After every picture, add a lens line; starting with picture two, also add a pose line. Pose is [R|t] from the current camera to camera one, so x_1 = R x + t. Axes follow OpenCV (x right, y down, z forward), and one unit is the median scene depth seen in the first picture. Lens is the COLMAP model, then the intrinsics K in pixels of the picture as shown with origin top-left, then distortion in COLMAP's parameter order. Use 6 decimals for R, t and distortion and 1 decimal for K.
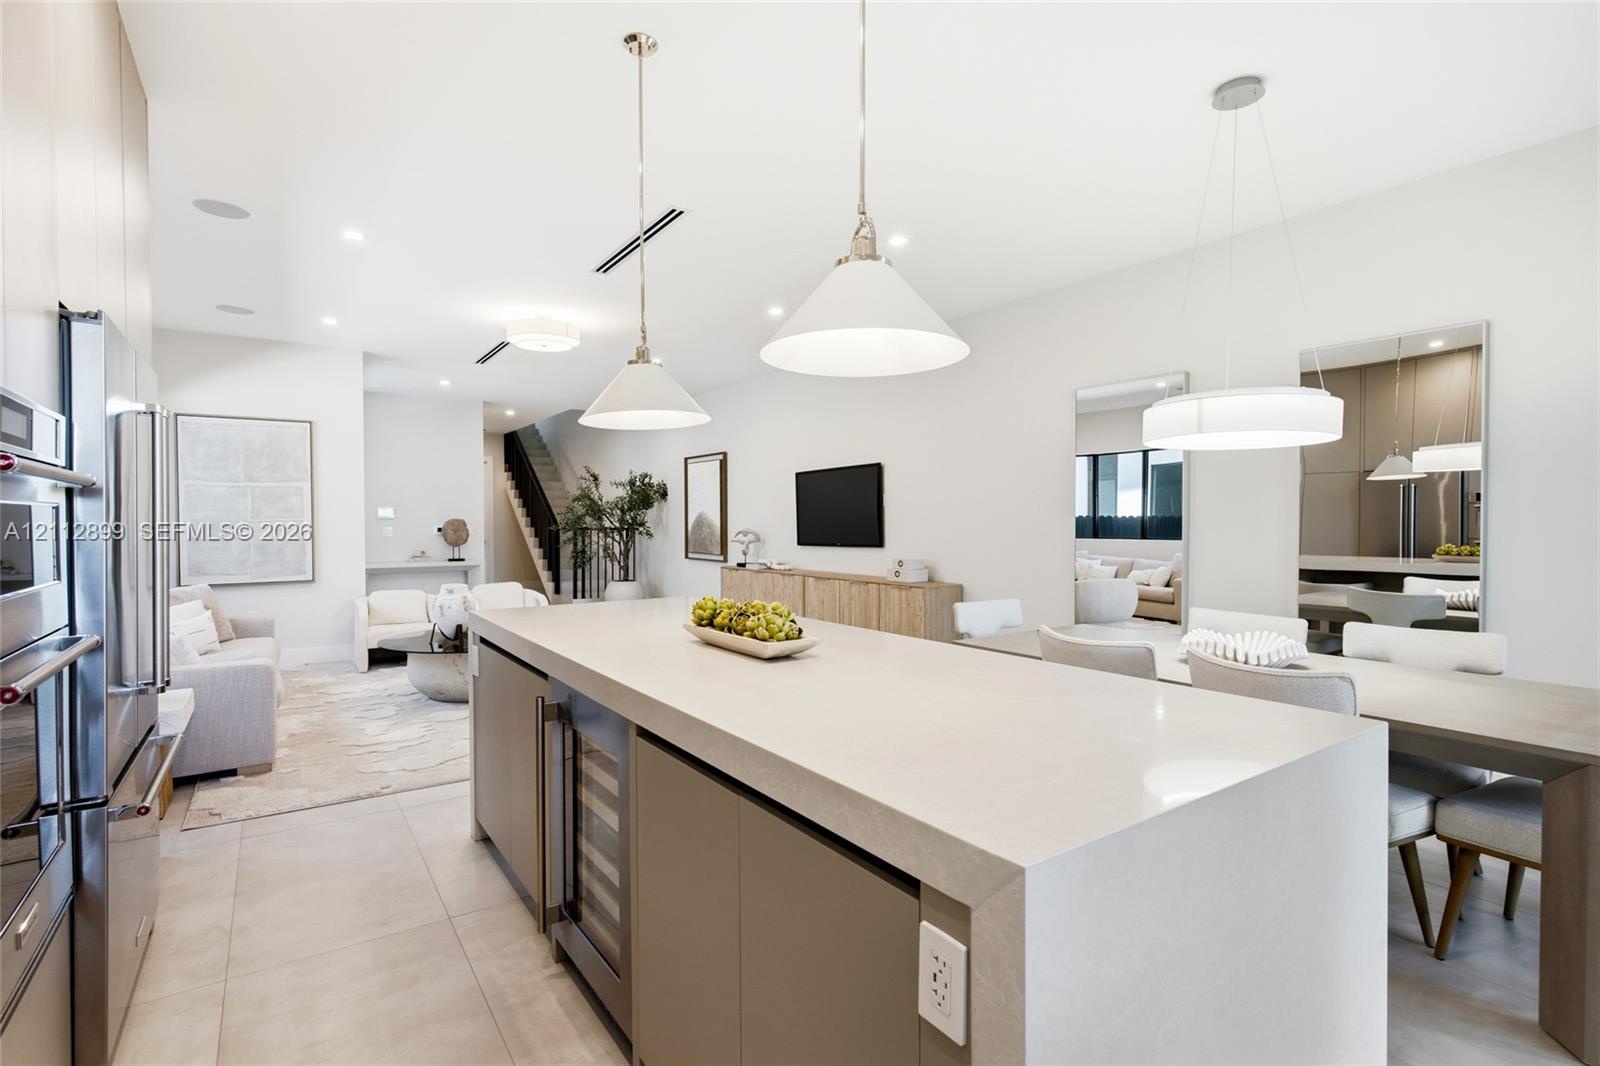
lens RADIAL K [[759.9, 0, 800.0], [0, 759.9, 533.0], [0, 0, 1]] dist [0.001937, -0.000670]
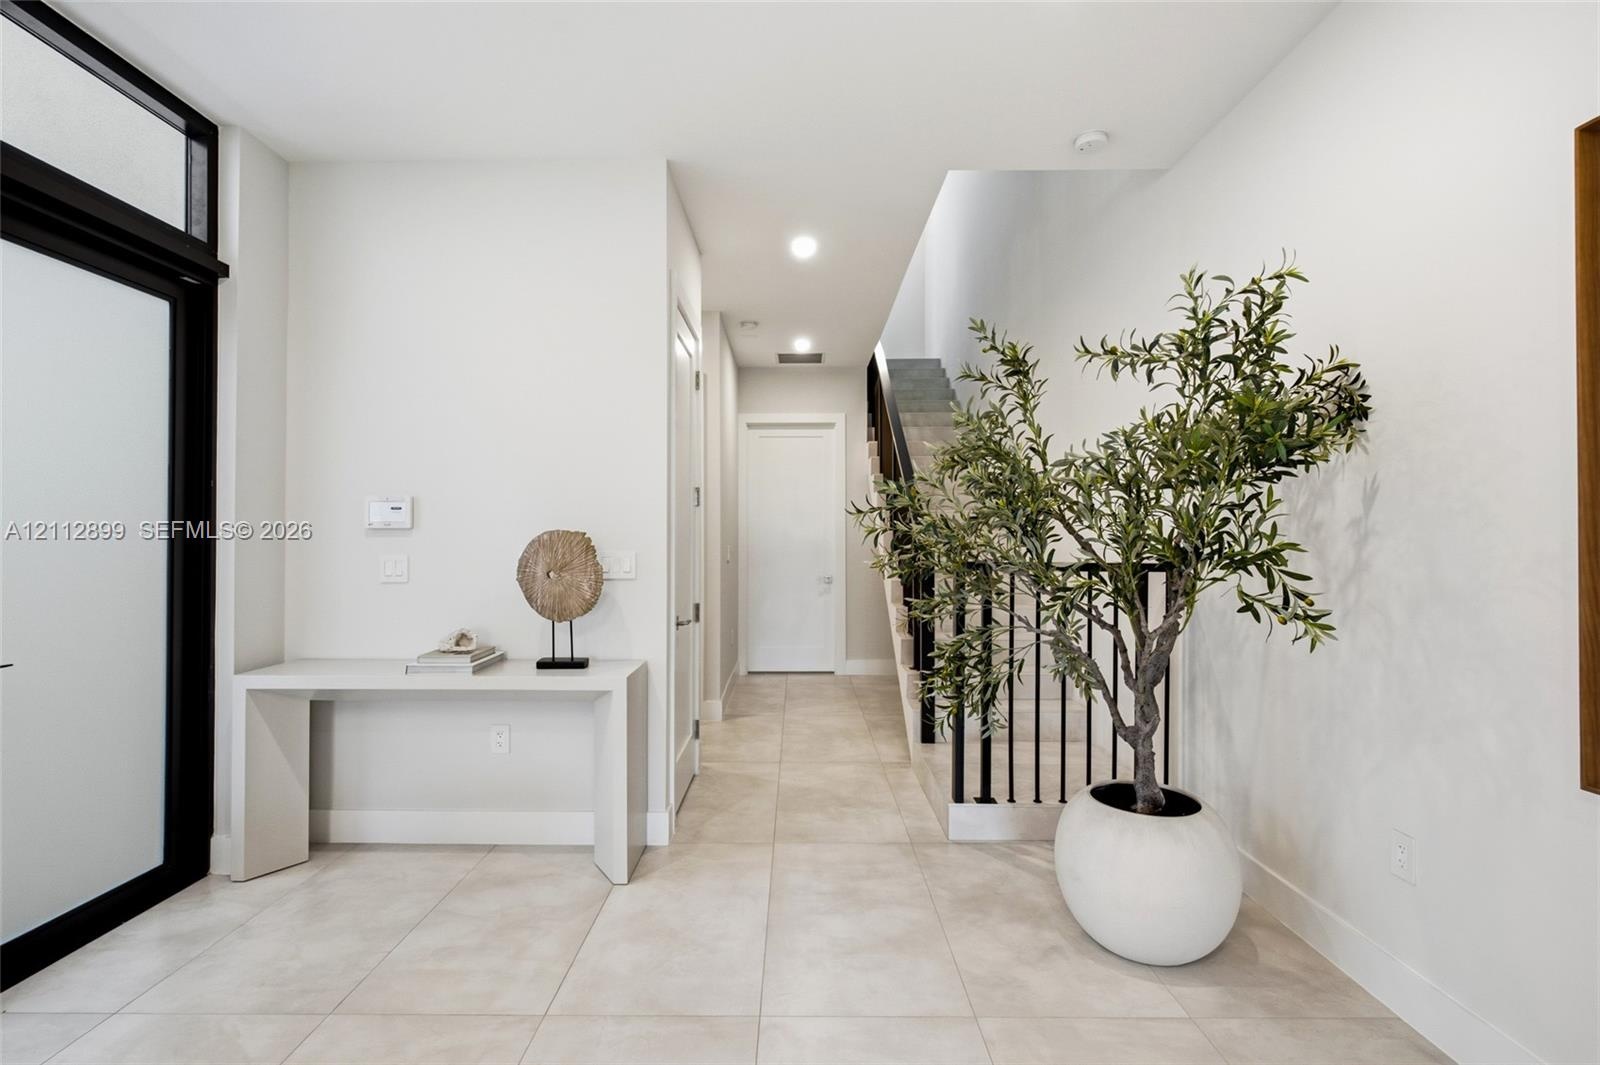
lens RADIAL K [[759.9, 0, 800.0], [0, 759.9, 532.5], [0, 0, 1]] dist [0.001937, -0.000670]
pose [[0.823856, -0.001523, -0.566798, -0.192599], [-0.011718, 0.999737, -0.019718, -0.012603], [0.566679, 0.022887, 0.823621, 0.776888]]
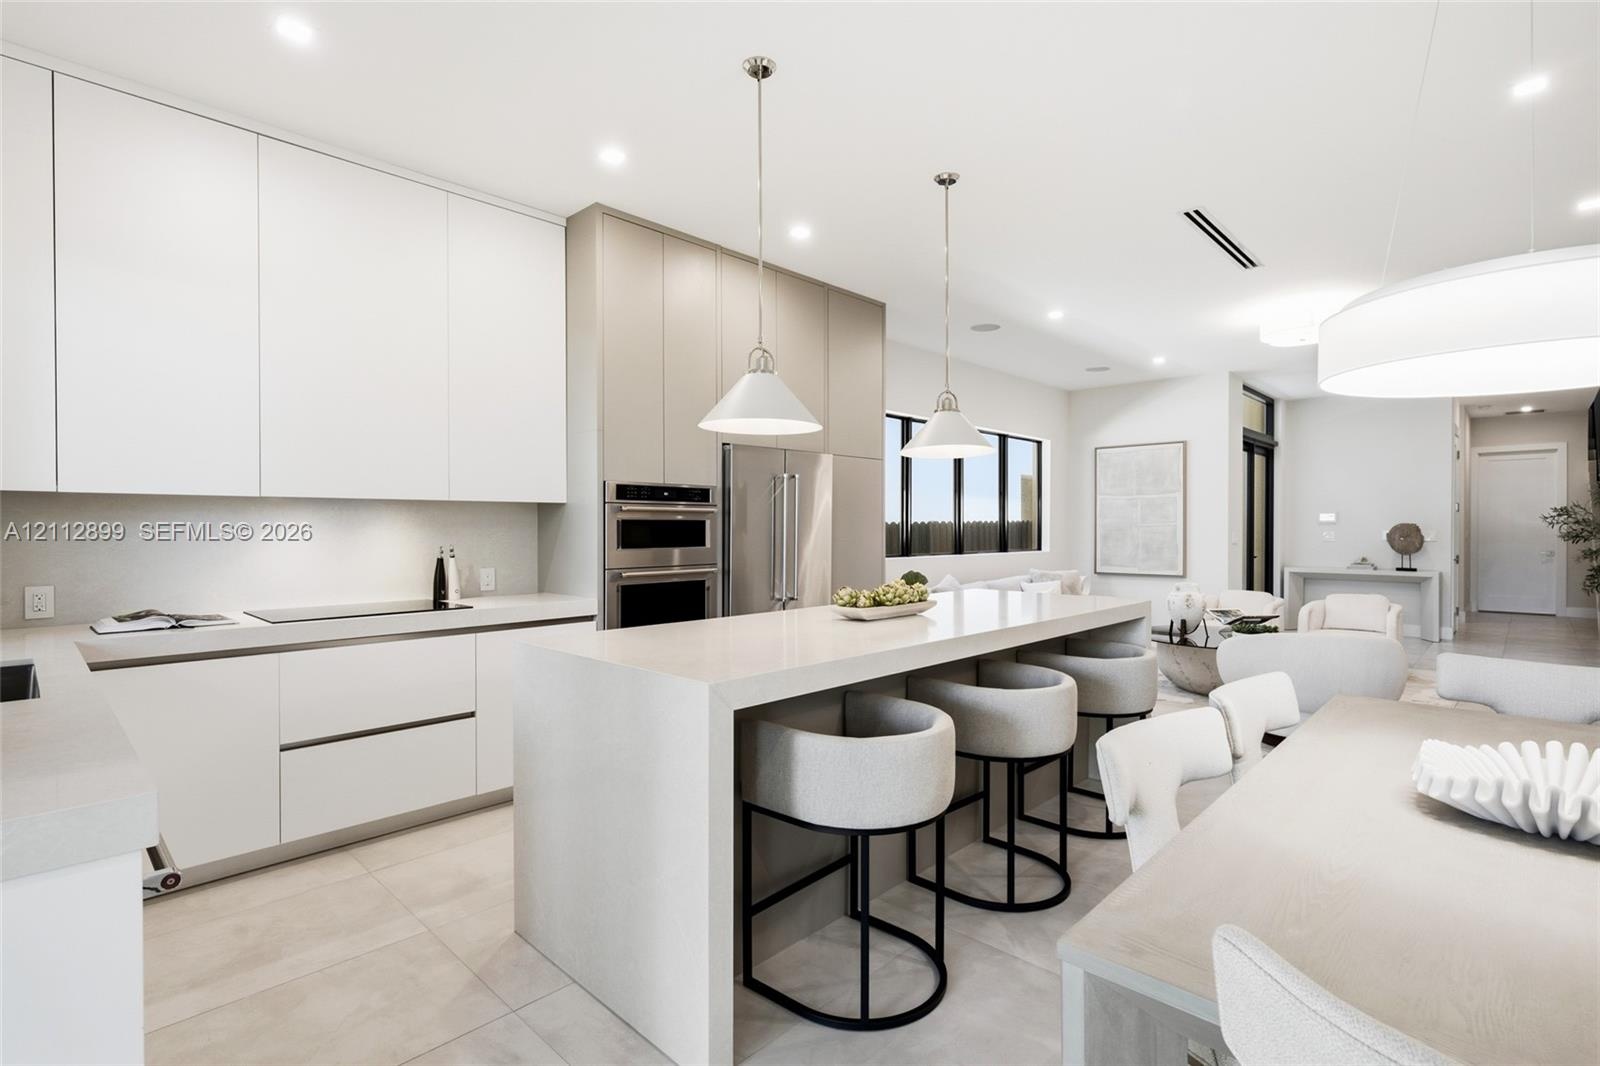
lens RADIAL K [[759.9, 0, 800.0], [0, 759.9, 533.0], [0, 0, 1]] dist [0.001937, -0.000670]
pose [[0.197425, 0.011531, -0.980250, 0.274053], [-0.017254, 0.999817, 0.008286, -0.002497], [0.980166, 0.015277, 0.197588, 0.121935]]
